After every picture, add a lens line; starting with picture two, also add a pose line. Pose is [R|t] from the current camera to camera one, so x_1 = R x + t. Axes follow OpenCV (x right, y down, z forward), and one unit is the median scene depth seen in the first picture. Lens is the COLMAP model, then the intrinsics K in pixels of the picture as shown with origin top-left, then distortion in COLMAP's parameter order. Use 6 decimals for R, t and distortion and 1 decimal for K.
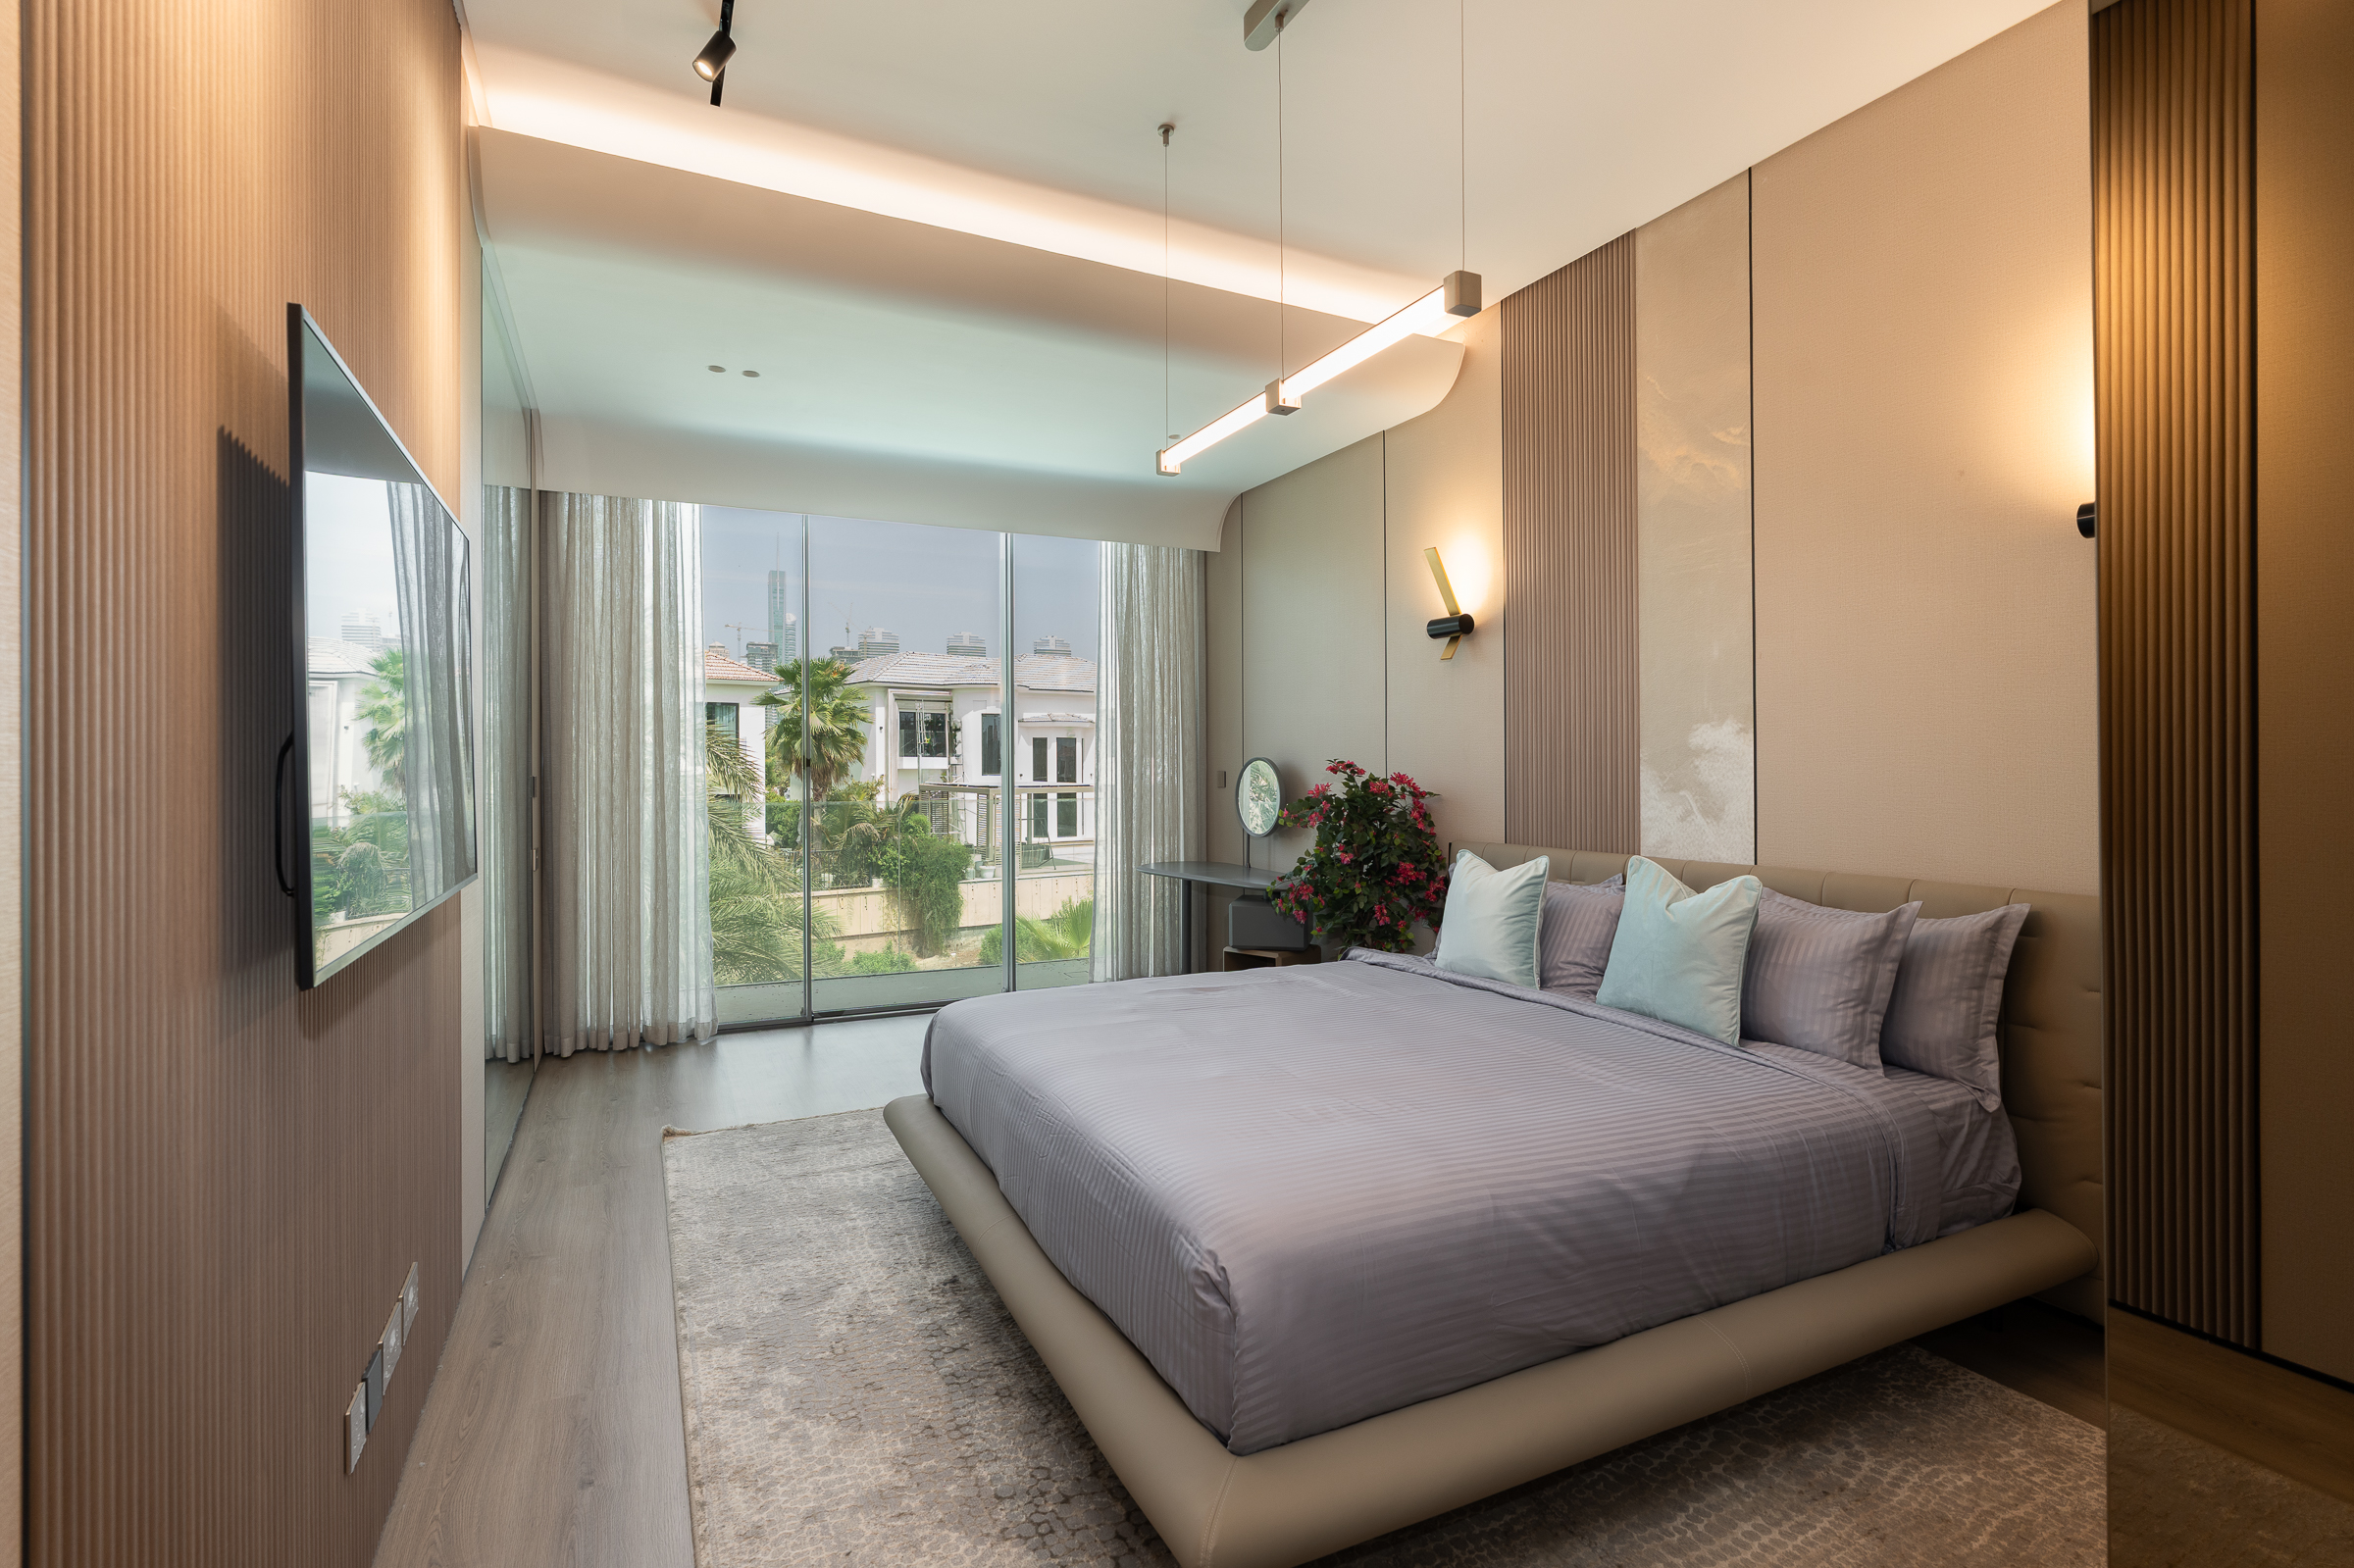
lens RADIAL K [[1096.7, 0, 1180.9], [0, 1096.7, 769.6], [0, 0, 1]] dist [-0.001516, 0.000002]
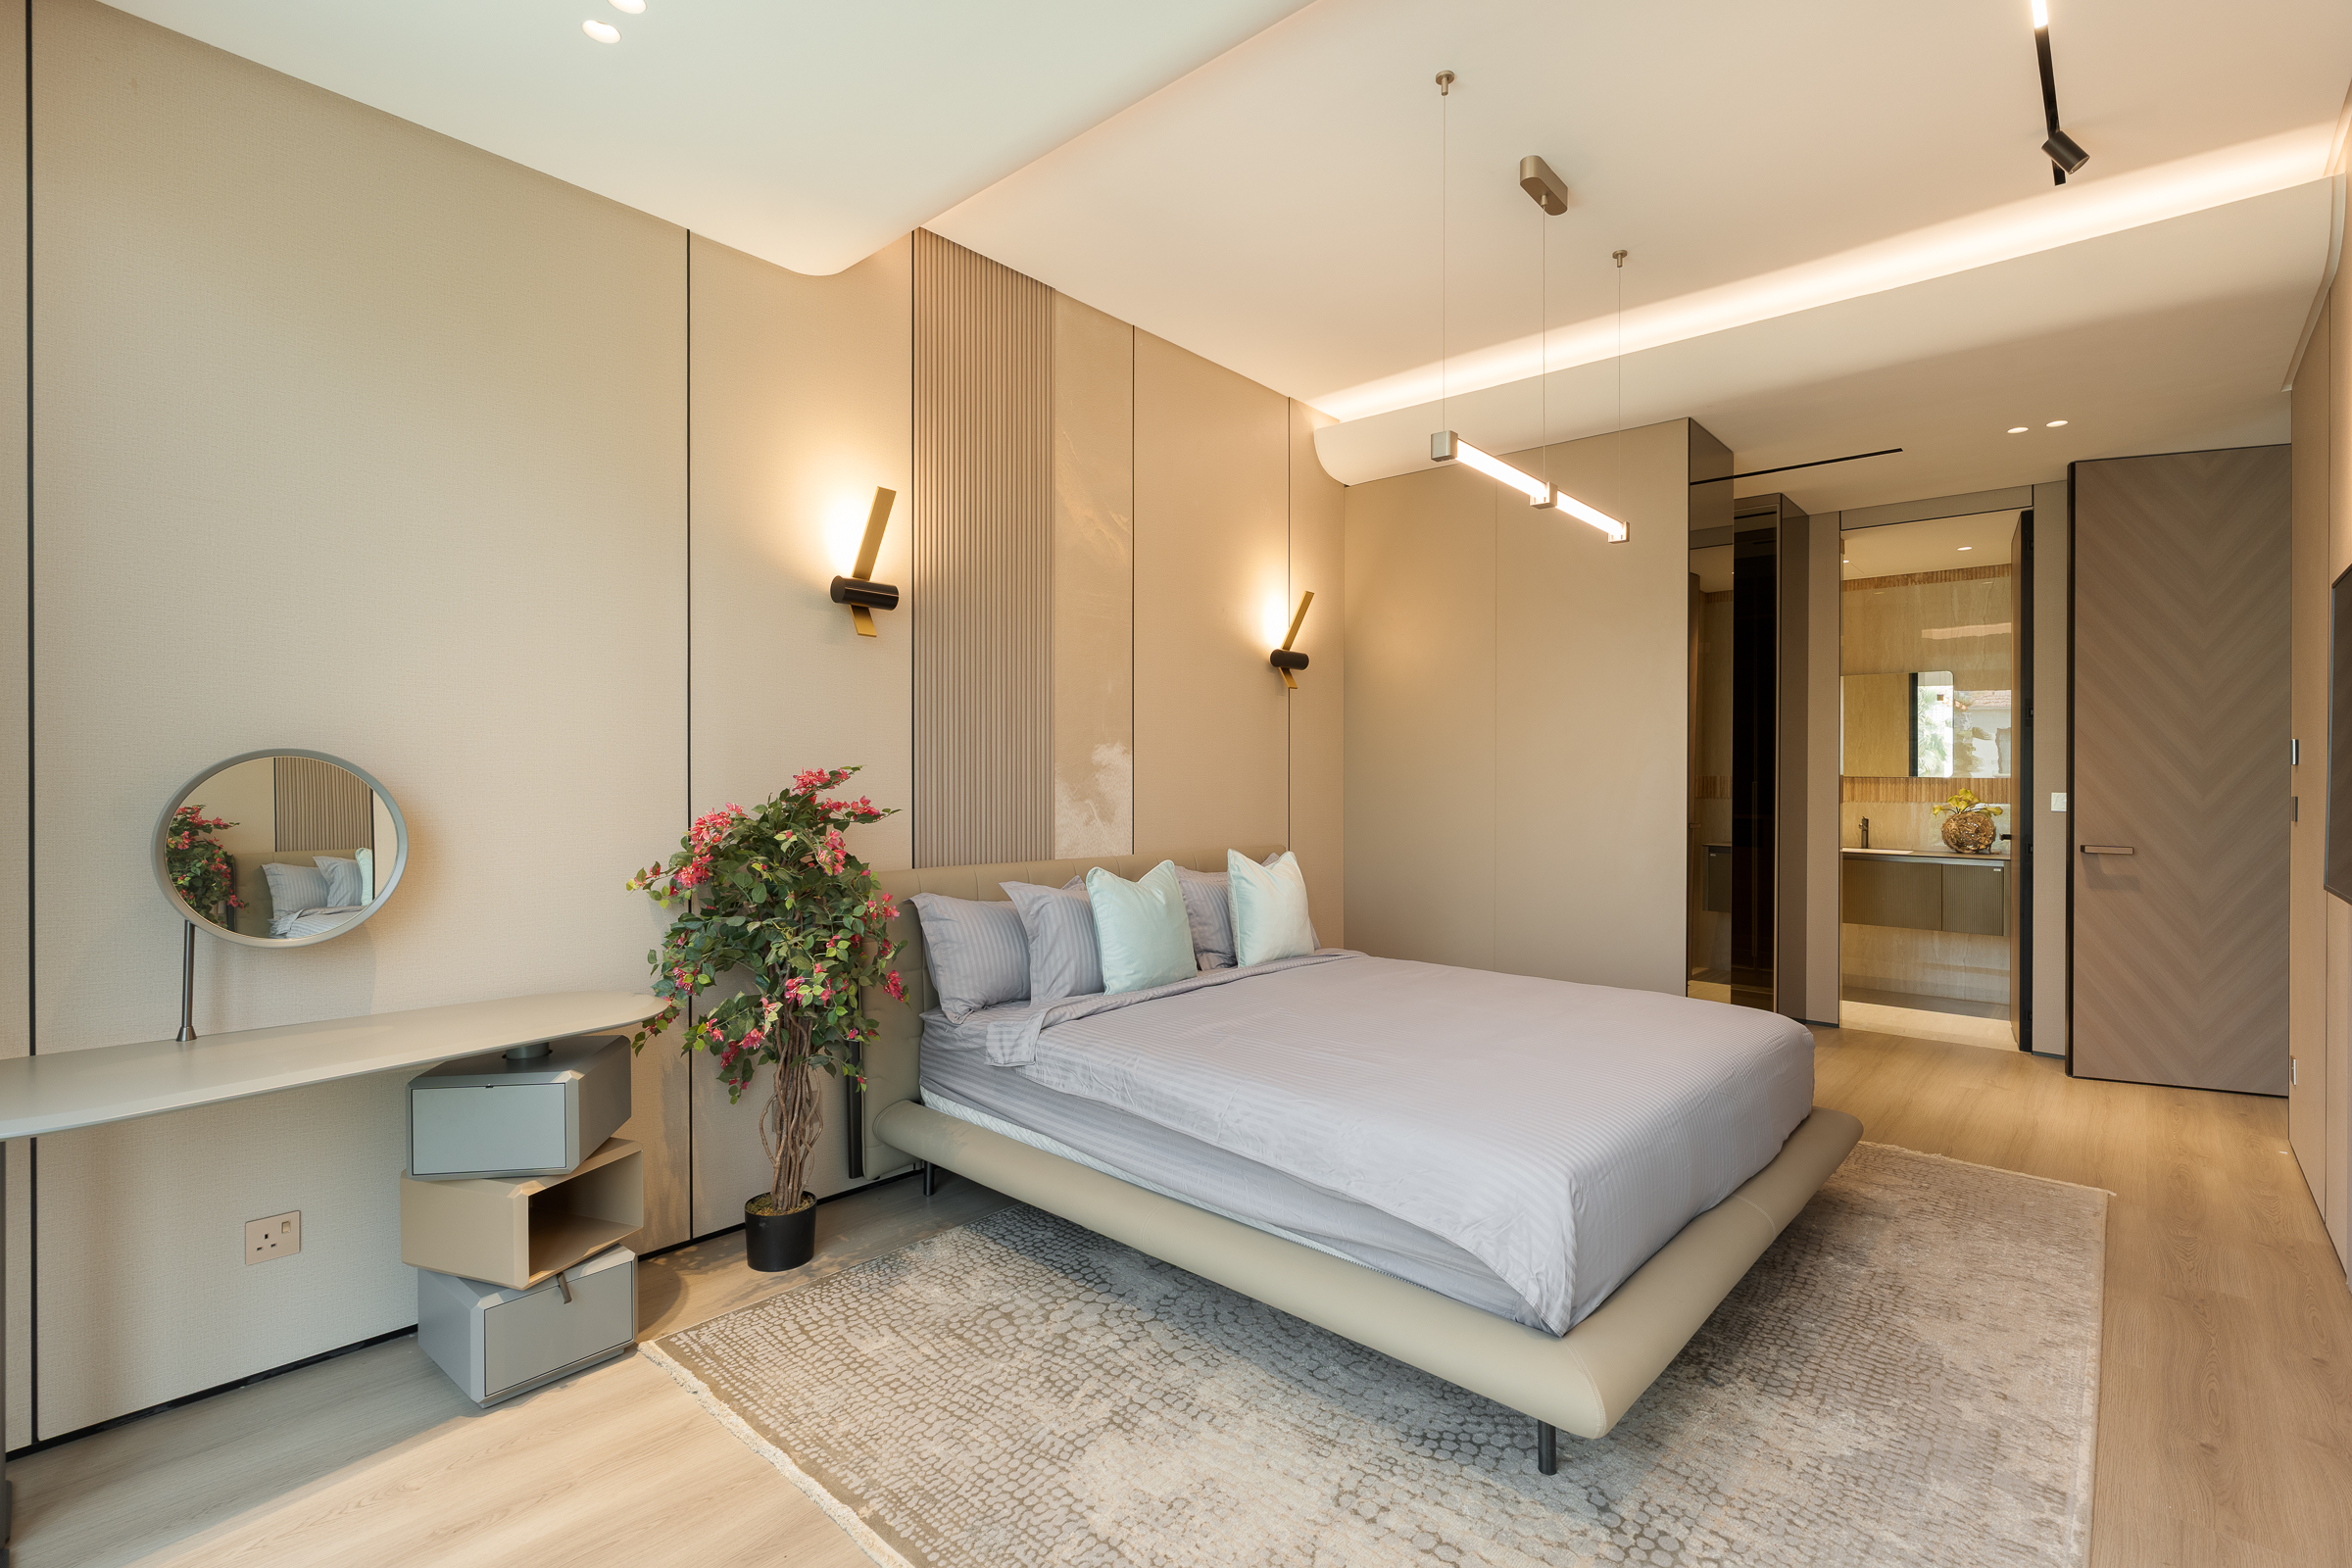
lens RADIAL K [[1064.3, 0, 1176.0], [0, 1064.3, 784.0], [0, 0, 1]] dist [-0.003295, 0.000115]
pose [[-0.374731, -0.003791, 0.927126, -0.650913], [-0.003502, 0.999990, 0.002673, -0.000920], [-0.927127, -0.002245, -0.374740, 1.352404]]
